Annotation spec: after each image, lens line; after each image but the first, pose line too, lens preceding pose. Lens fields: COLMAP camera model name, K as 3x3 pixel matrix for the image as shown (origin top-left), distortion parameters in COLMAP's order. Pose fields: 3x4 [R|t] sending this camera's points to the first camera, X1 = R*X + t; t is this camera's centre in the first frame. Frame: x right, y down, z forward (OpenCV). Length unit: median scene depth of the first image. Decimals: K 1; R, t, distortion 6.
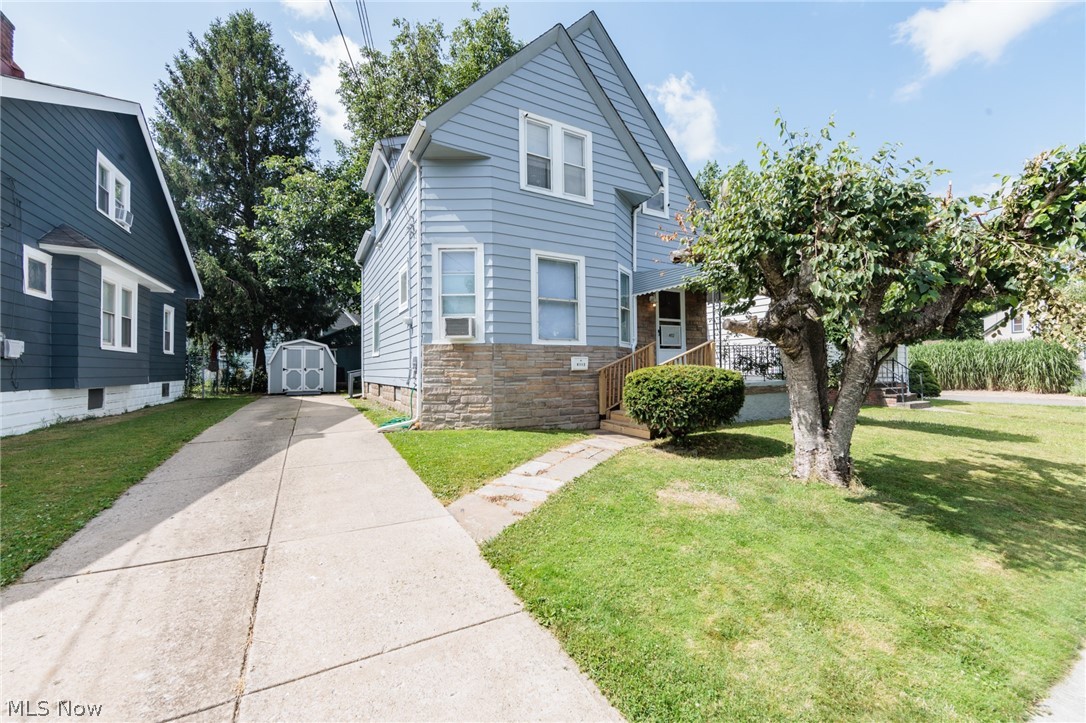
lens RADIAL K [[422.9, 0, 541.9], [0, 422.9, 362.1], [0, 0, 1]] dist [-0.003391, -0.000596]
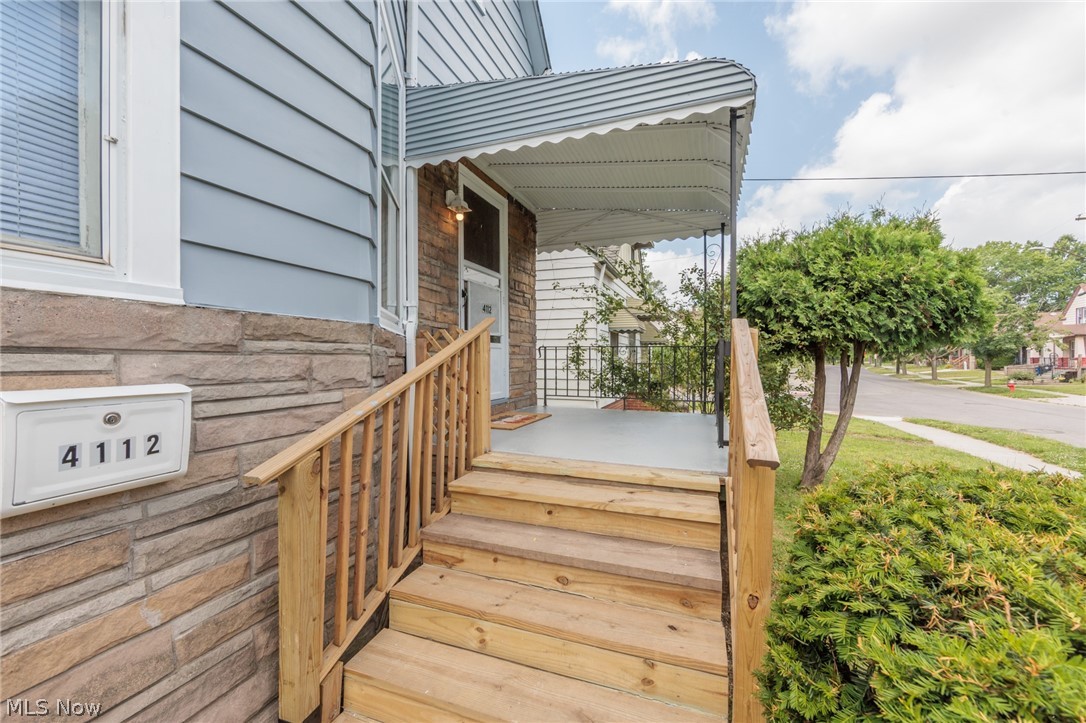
lens RADIAL K [[422.9, 0, 549.1], [0, 422.9, 356.6], [0, 0, 1]] dist [-0.003391, -0.000596]
pose [[0.755327, -0.000088, 0.655348, 0.095787], [-0.001445, 0.999997, 0.001800, -0.019688], [-0.655347, -0.002307, 0.755325, 0.722738]]
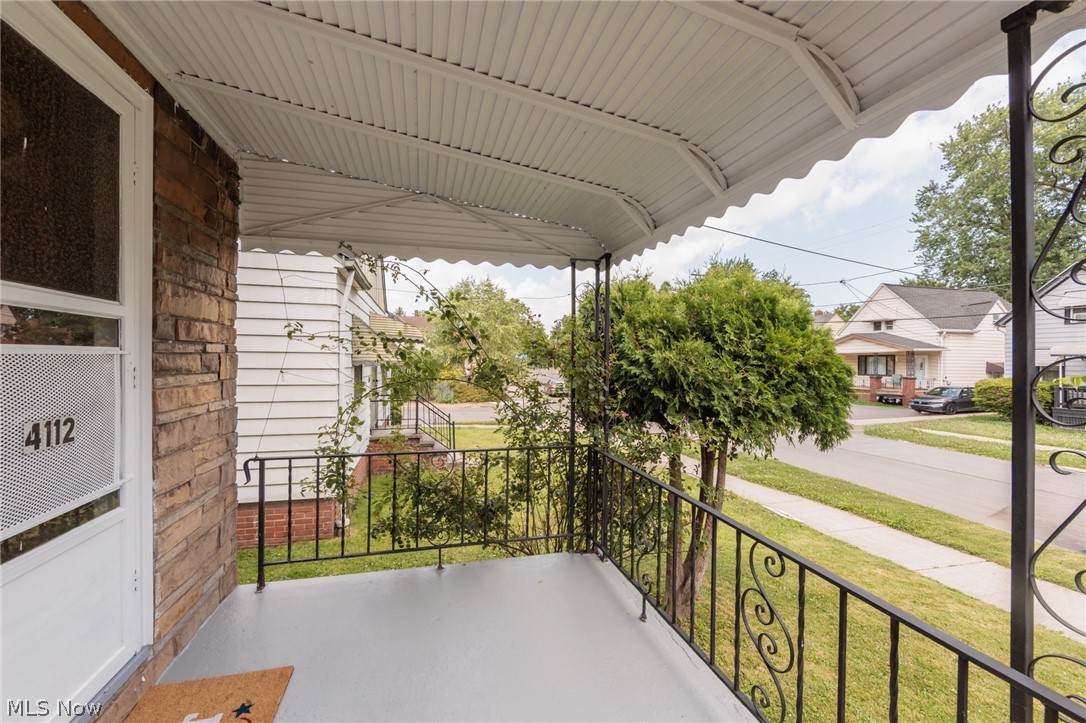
lens RADIAL K [[422.9, 0, 535.5], [0, 422.9, 357.6], [0, 0, 1]] dist [-0.003391, -0.000596]
pose [[0.228638, 0.001705, 0.973510, 0.247165], [-0.008975, 0.999960, 0.000356, -0.093215], [-0.973470, -0.008819, 0.228644, 0.928787]]
